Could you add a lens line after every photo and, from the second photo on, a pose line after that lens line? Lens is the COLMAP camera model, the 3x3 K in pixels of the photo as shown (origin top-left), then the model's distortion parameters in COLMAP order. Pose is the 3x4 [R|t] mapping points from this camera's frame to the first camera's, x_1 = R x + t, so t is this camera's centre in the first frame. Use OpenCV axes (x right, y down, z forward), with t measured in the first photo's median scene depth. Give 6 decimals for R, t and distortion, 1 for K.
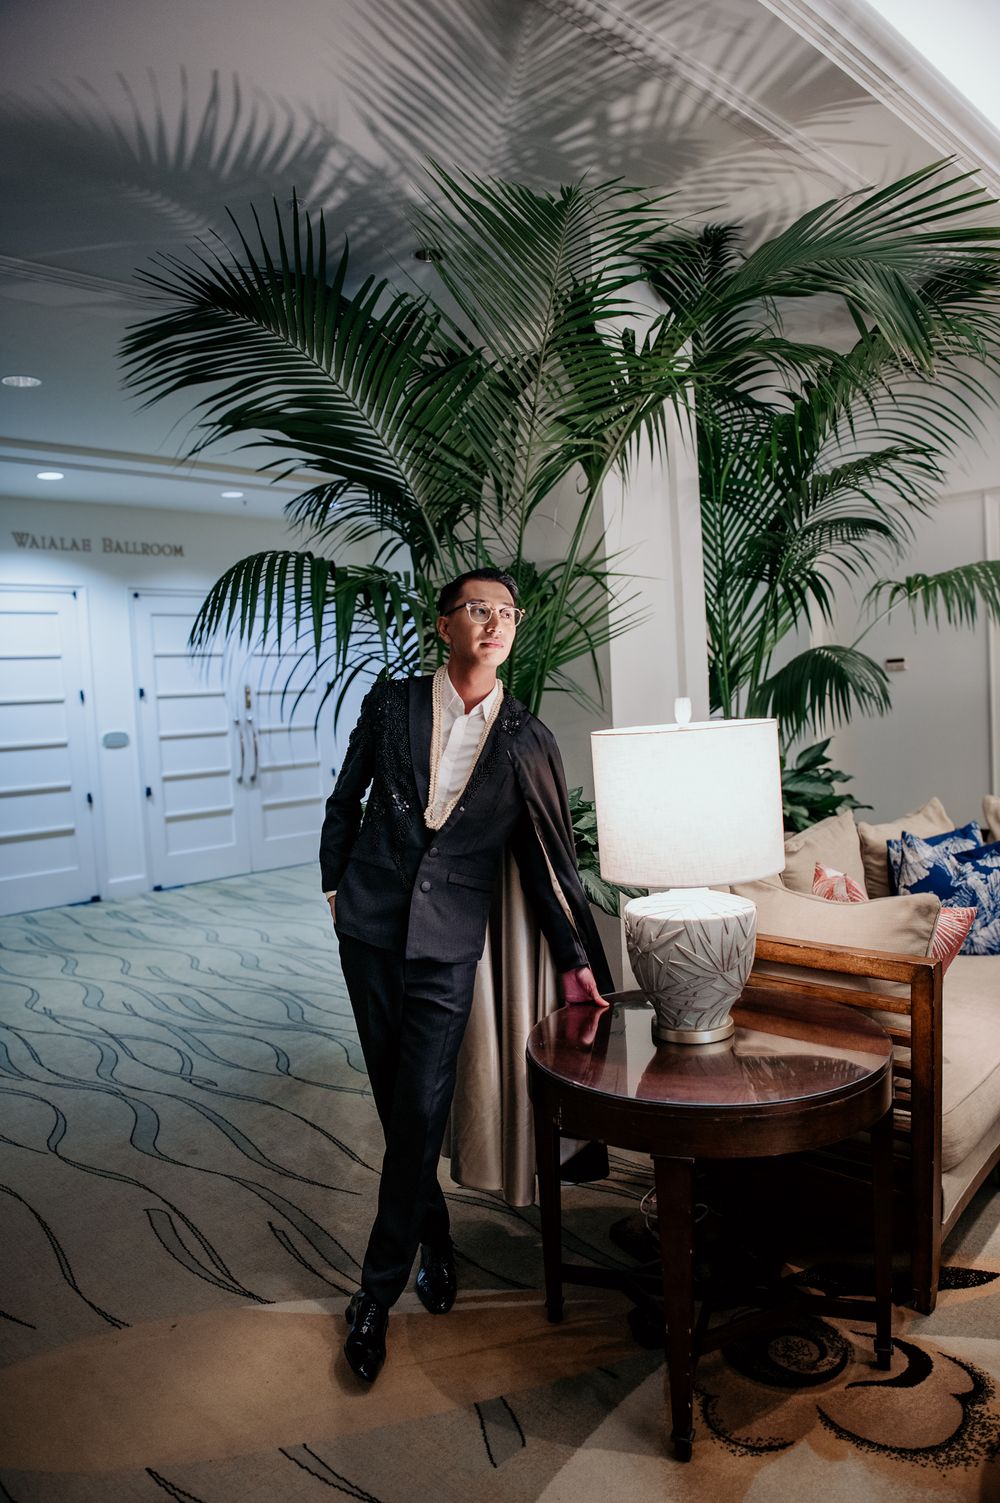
lens RADIAL K [[1091.3, 0, 497.6], [0, 1091.3, 666.9], [0, 0, 1]] dist [-0.064644, 0.009798]
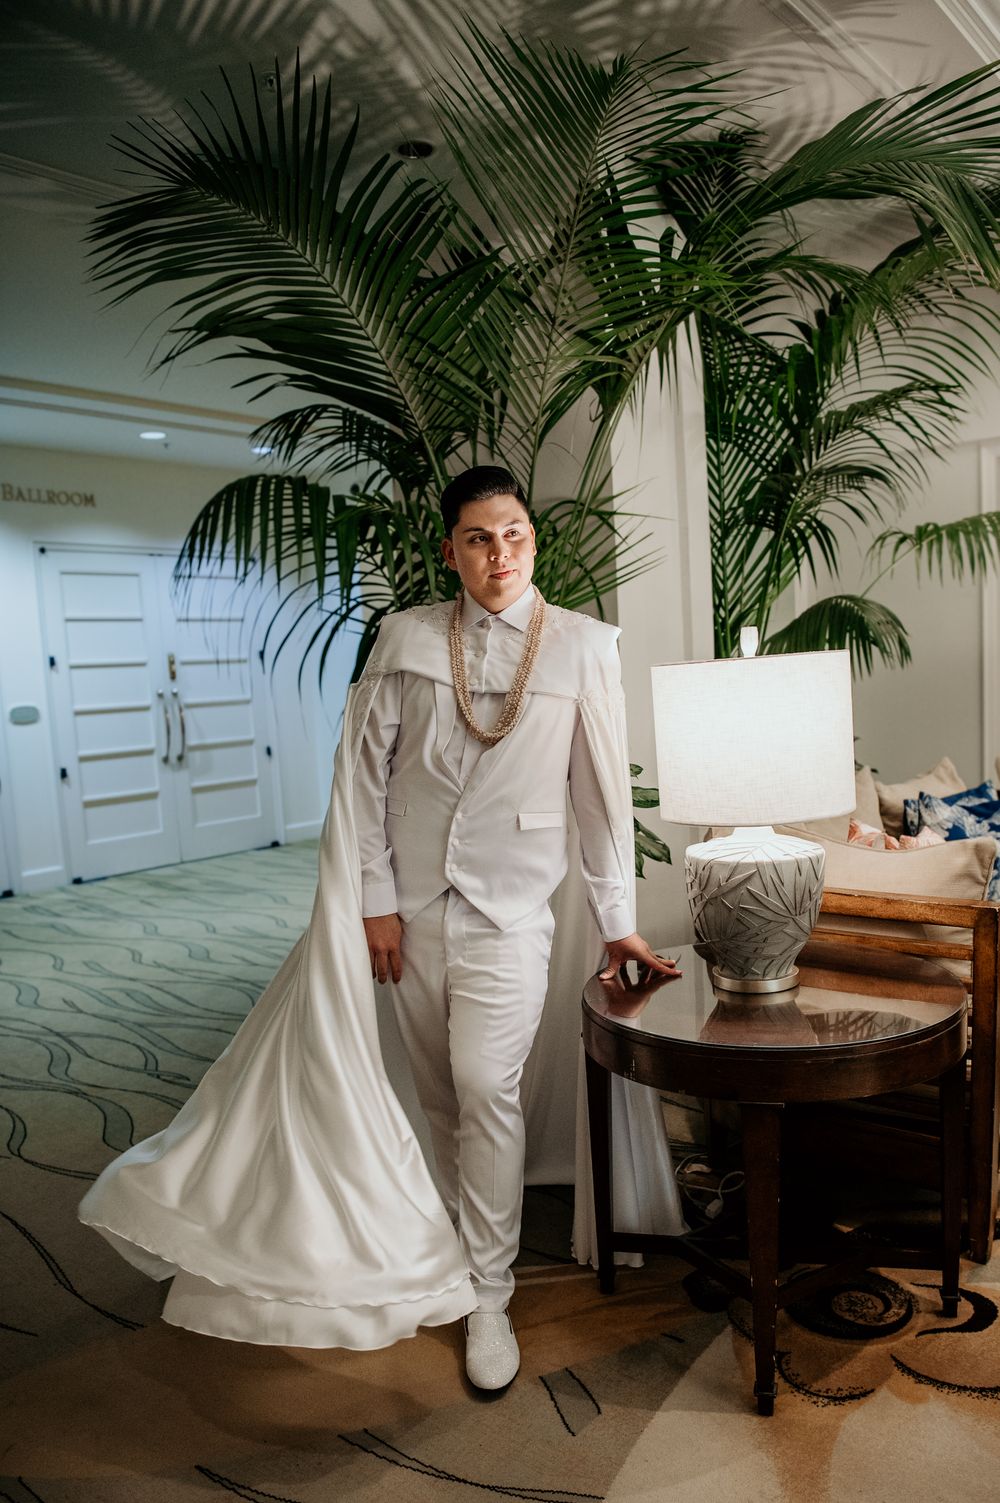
lens RADIAL K [[1190.5, 0, 500.0], [0, 1190.5, 751.5], [0, 0, 1]] dist [-0.062228, 0.000283]
pose [[0.994309, -0.009454, 0.106114, -0.112543], [0.001742, 0.997364, 0.072538, 0.045553], [-0.106520, -0.071940, 0.991705, 0.009094]]
